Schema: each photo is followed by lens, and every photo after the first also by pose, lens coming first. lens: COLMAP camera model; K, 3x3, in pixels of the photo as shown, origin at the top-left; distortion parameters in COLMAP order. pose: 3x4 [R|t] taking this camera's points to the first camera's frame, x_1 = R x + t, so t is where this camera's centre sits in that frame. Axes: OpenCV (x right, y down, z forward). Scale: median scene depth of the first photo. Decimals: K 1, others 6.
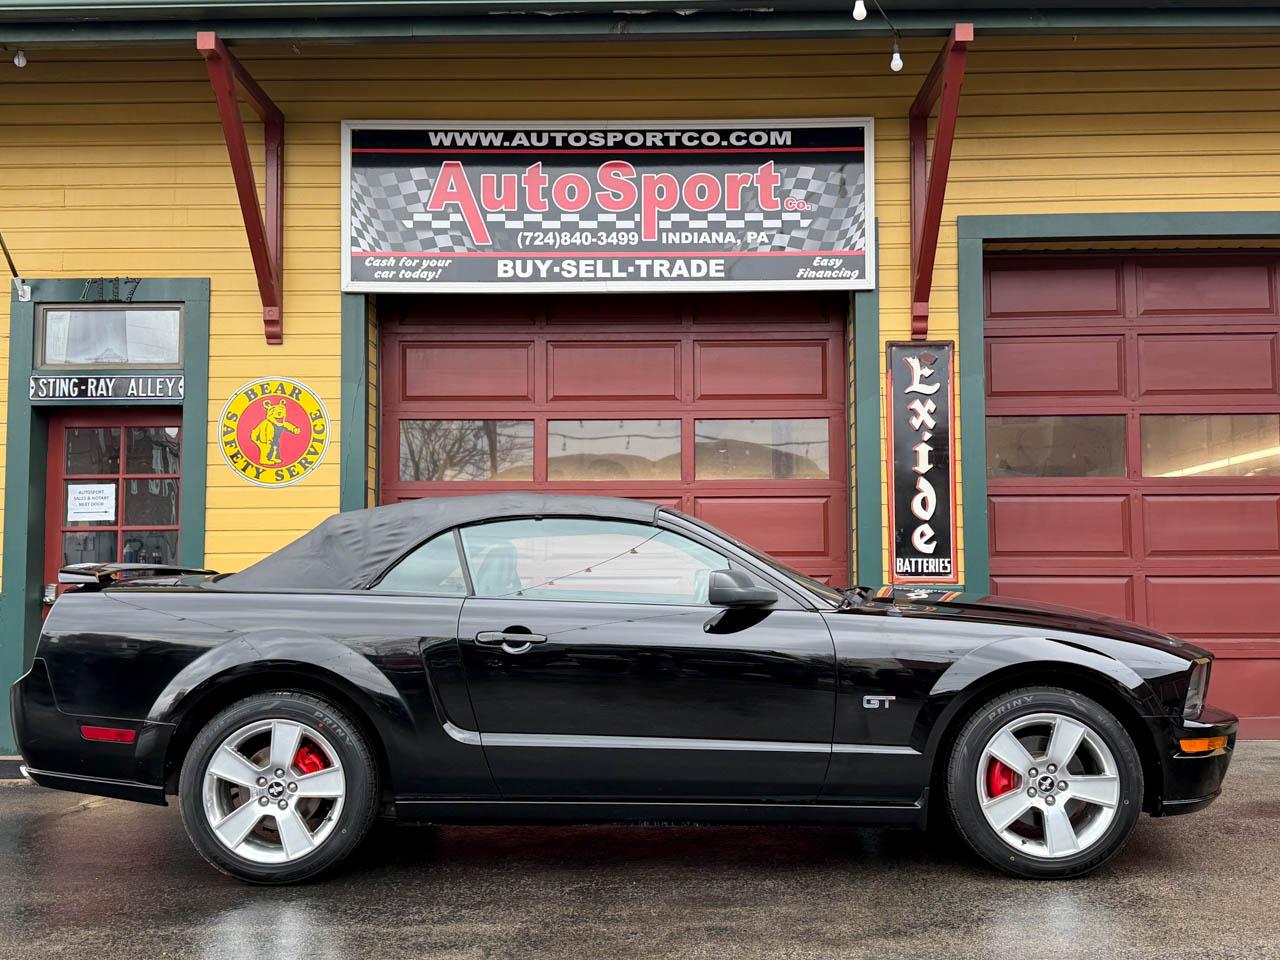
lens RADIAL K [[1343.6, 0, 648.6], [0, 1343.6, 490.8], [0, 0, 1]] dist [0.128686, 0.000000]
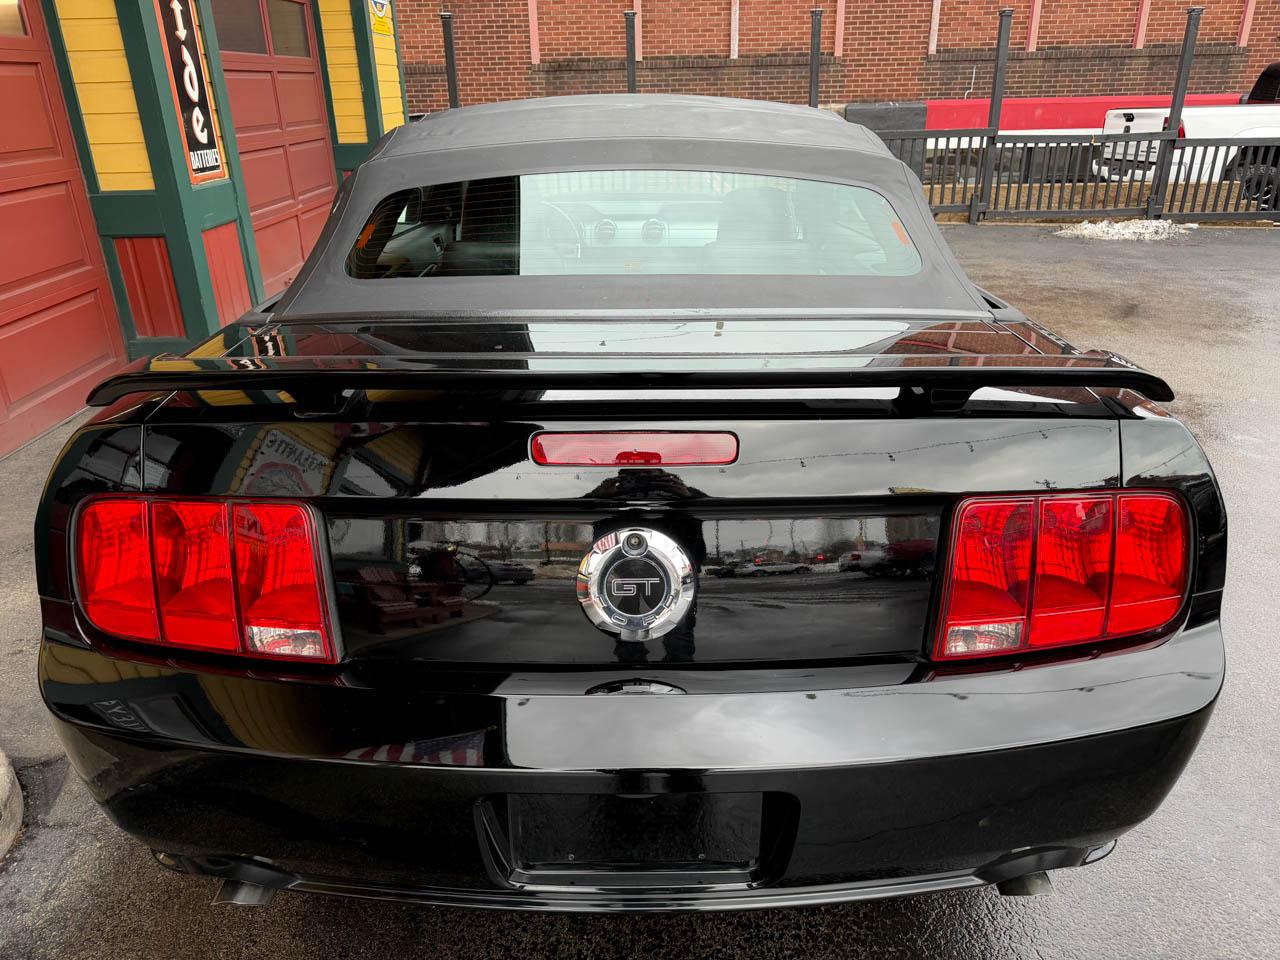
lens RADIAL K [[917.0, 0, 640.0], [0, 917.0, 476.2], [0, 0, 1]] dist [0.001810, -0.008092]
pose [[-0.039683, -0.388524, 0.920584, -0.419496], [-0.061008, 0.920533, 0.385872, -0.001184], [-0.997348, -0.040850, -0.060233, 0.741107]]
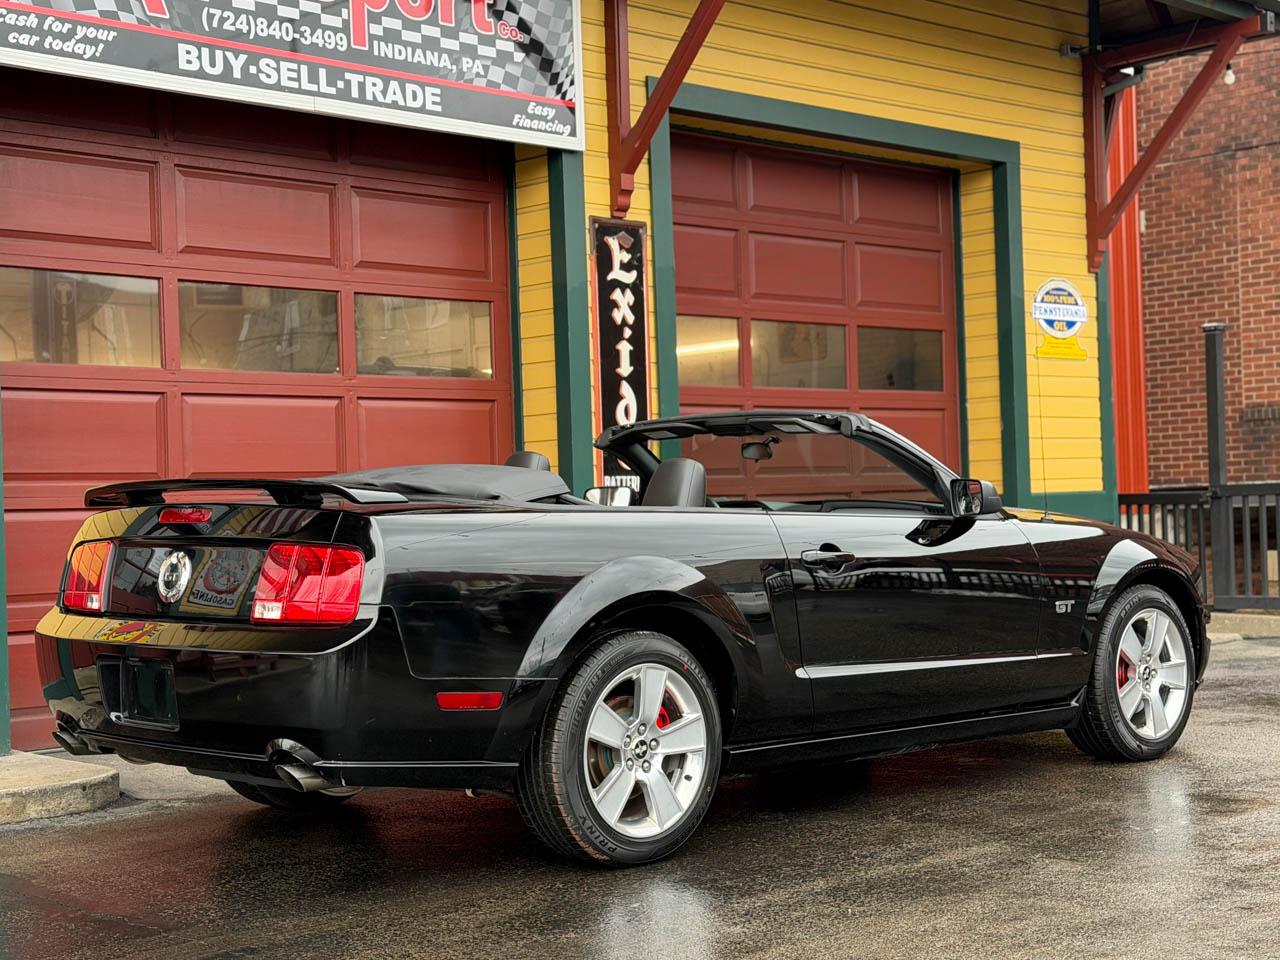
lens RADIAL K [[2020.7, 0, 671.7], [0, 2020.7, 494.1], [0, 0, 1]] dist [0.123798, 0.000000]
pose [[0.696743, -0.010393, 0.717245, -0.683947], [-0.023488, 0.999028, 0.037292, 0.012567], [-0.716936, -0.042829, 0.695822, 0.091125]]
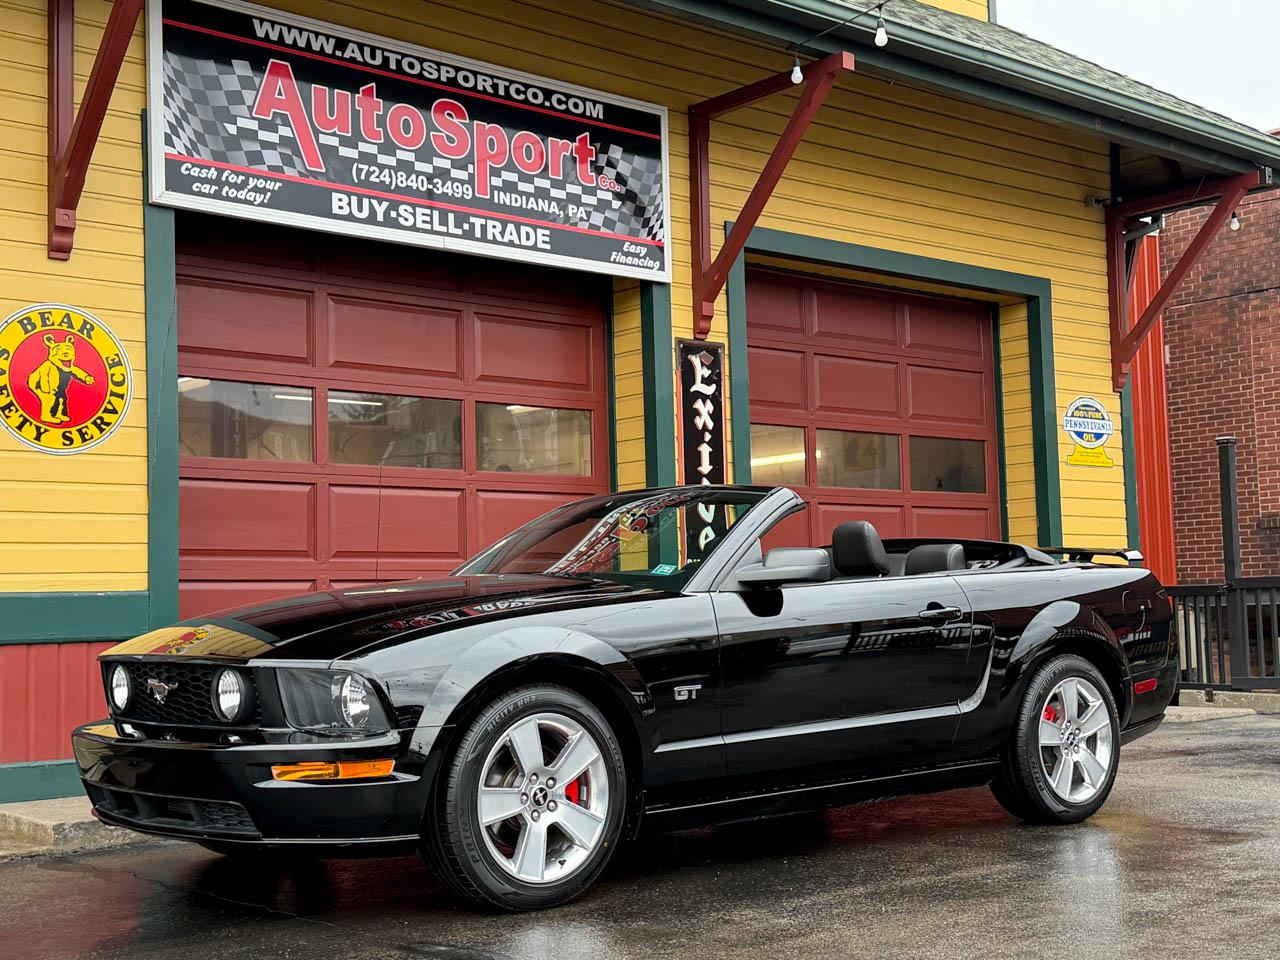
lens RADIAL K [[1775.5, 0, 676.0], [0, 1775.5, 483.1], [0, 0, 1]] dist [0.123102, 0.000000]
pose [[0.731629, 0.041063, 0.680465, -0.692940], [-0.026115, 0.999140, -0.032216, 0.035614], [-0.681202, 0.005800, 0.732072, 0.062178]]
